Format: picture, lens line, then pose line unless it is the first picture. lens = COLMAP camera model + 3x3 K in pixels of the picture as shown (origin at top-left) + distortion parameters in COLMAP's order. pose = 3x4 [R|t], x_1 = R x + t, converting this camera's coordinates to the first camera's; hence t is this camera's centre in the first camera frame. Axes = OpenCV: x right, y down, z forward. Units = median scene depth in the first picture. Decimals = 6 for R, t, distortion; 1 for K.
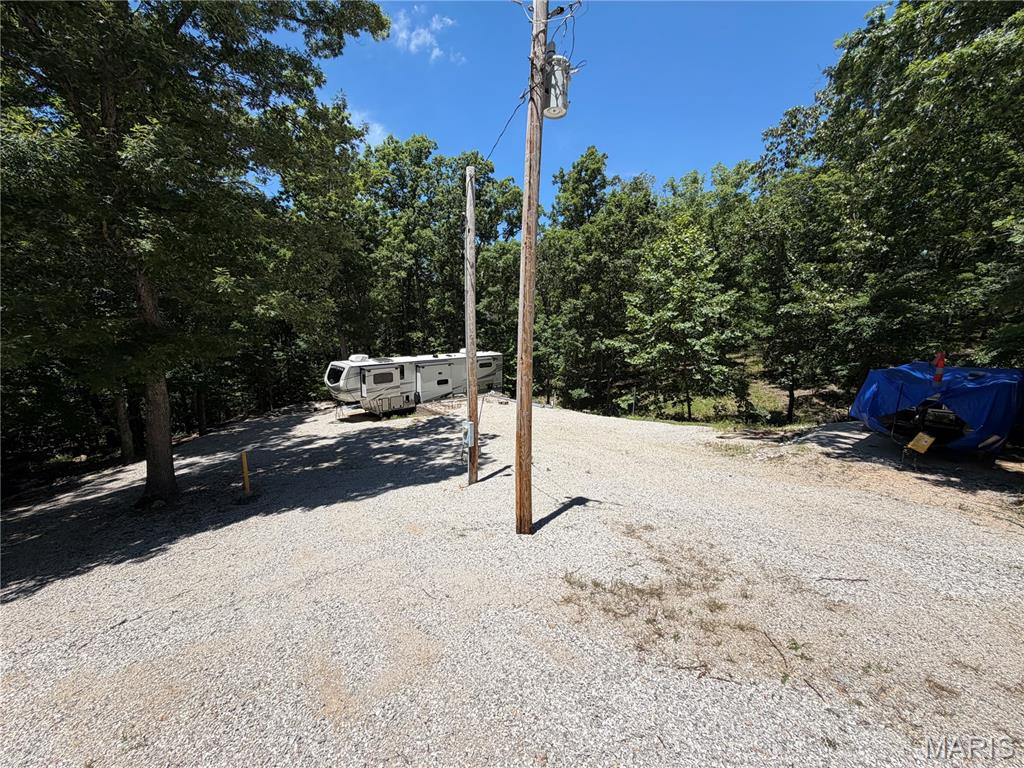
lens RADIAL K [[404.5, 0, 509.5], [0, 404.5, 380.0], [0, 0, 1]] dist [0.000372, 0.000138]
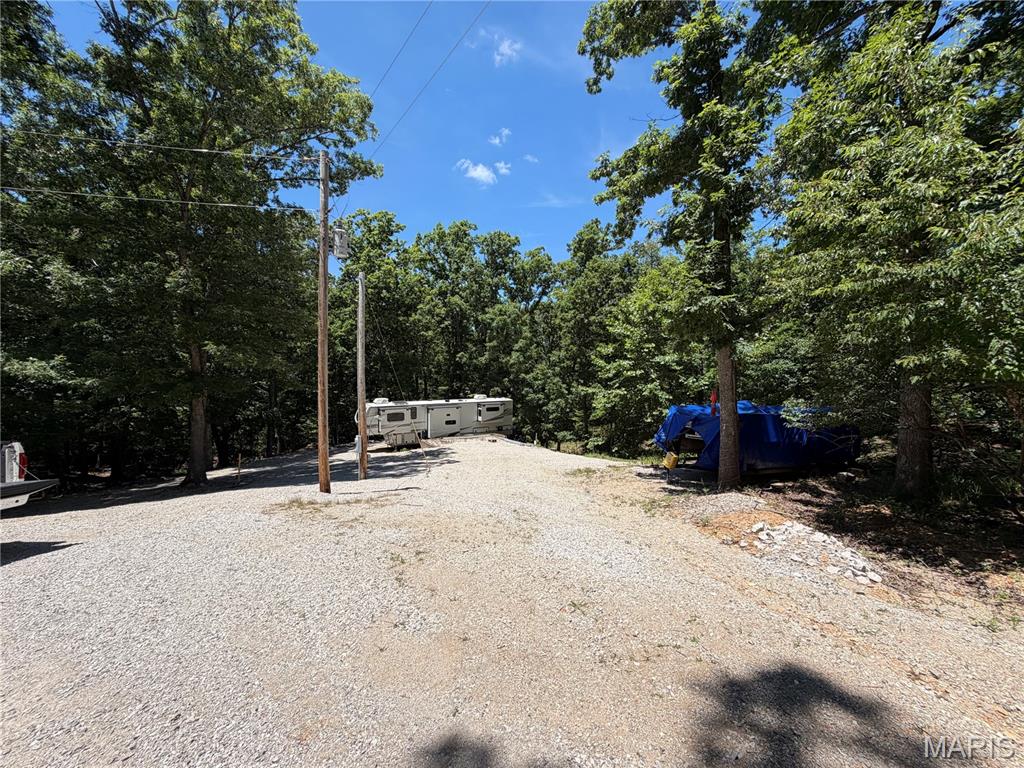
lens RADIAL K [[404.5, 0, 510.2], [0, 404.5, 376.5], [0, 0, 1]] dist [0.000372, 0.000138]
pose [[0.975514, -0.005135, -0.219877, 0.292390], [-0.024876, 0.990736, -0.133504, 0.027880], [0.218526, 0.135705, 0.966349, -0.126953]]
